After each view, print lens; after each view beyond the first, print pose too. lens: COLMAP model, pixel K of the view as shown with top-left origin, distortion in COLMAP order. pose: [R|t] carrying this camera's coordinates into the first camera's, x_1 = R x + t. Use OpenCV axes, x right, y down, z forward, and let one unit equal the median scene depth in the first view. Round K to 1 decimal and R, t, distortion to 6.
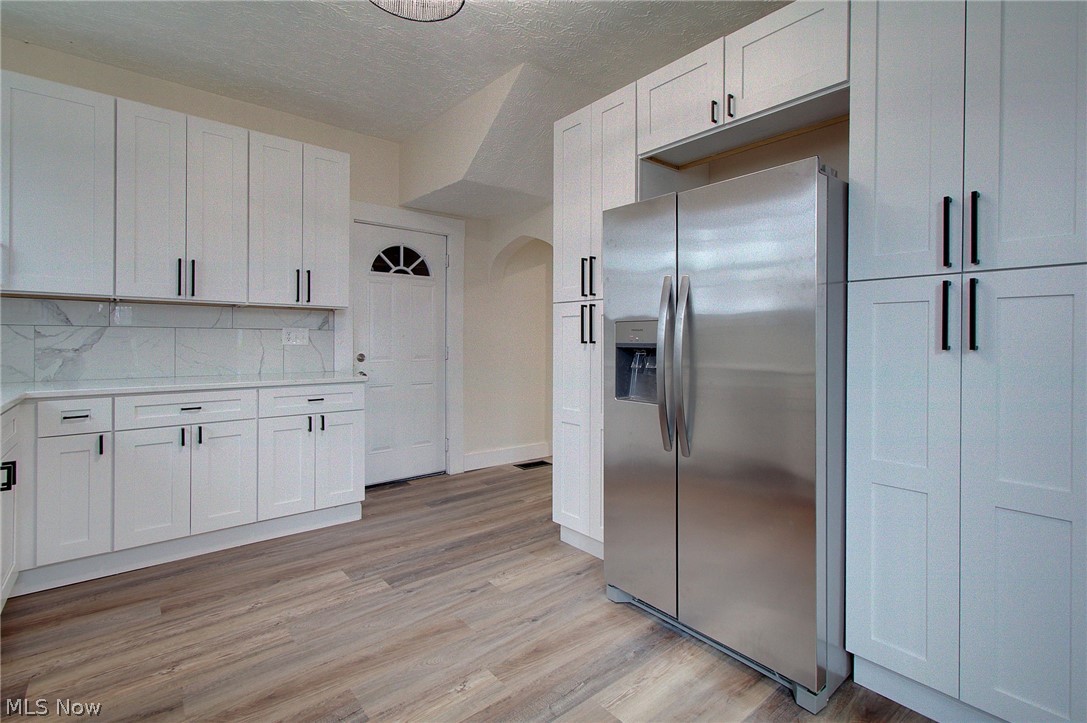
lens RADIAL K [[498.8, 0, 537.2], [0, 498.8, 340.9], [0, 0, 1]] dist [0.008121, -0.001677]
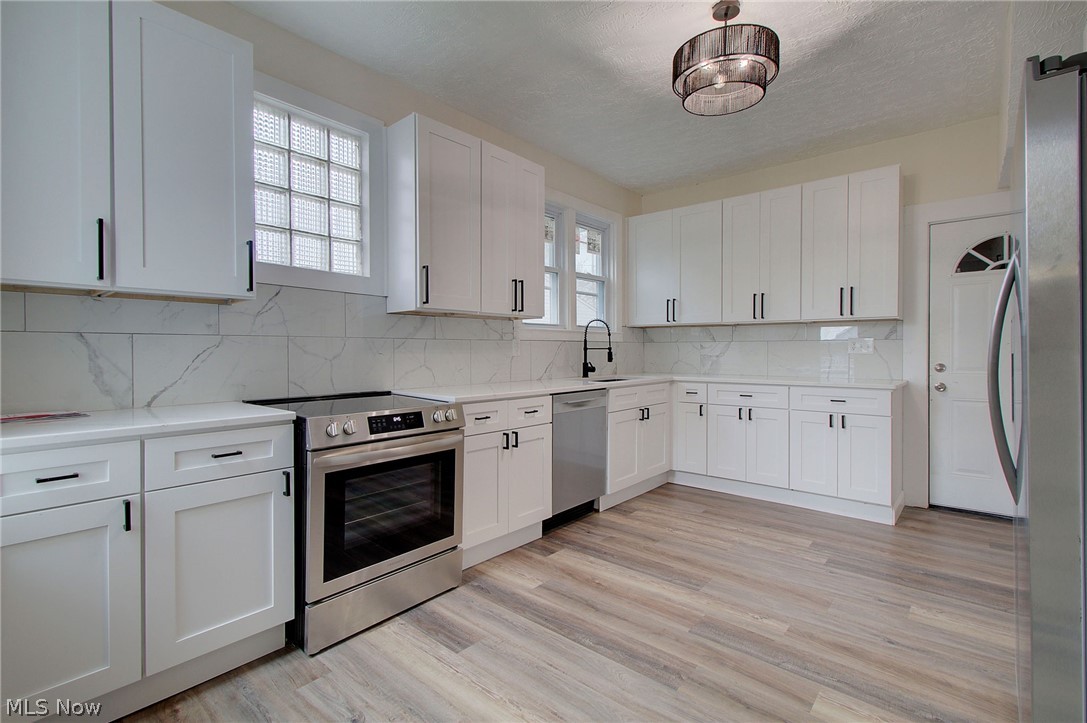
lens RADIAL K [[498.8, 0, 539.0], [0, 498.8, 355.1], [0, 0, 1]] dist [0.008121, -0.001677]
pose [[0.164847, 0.002591, -0.986316, 0.715949], [-0.000639, 0.999997, 0.002520, 0.013015], [0.986319, 0.000215, 0.164848, 0.165967]]
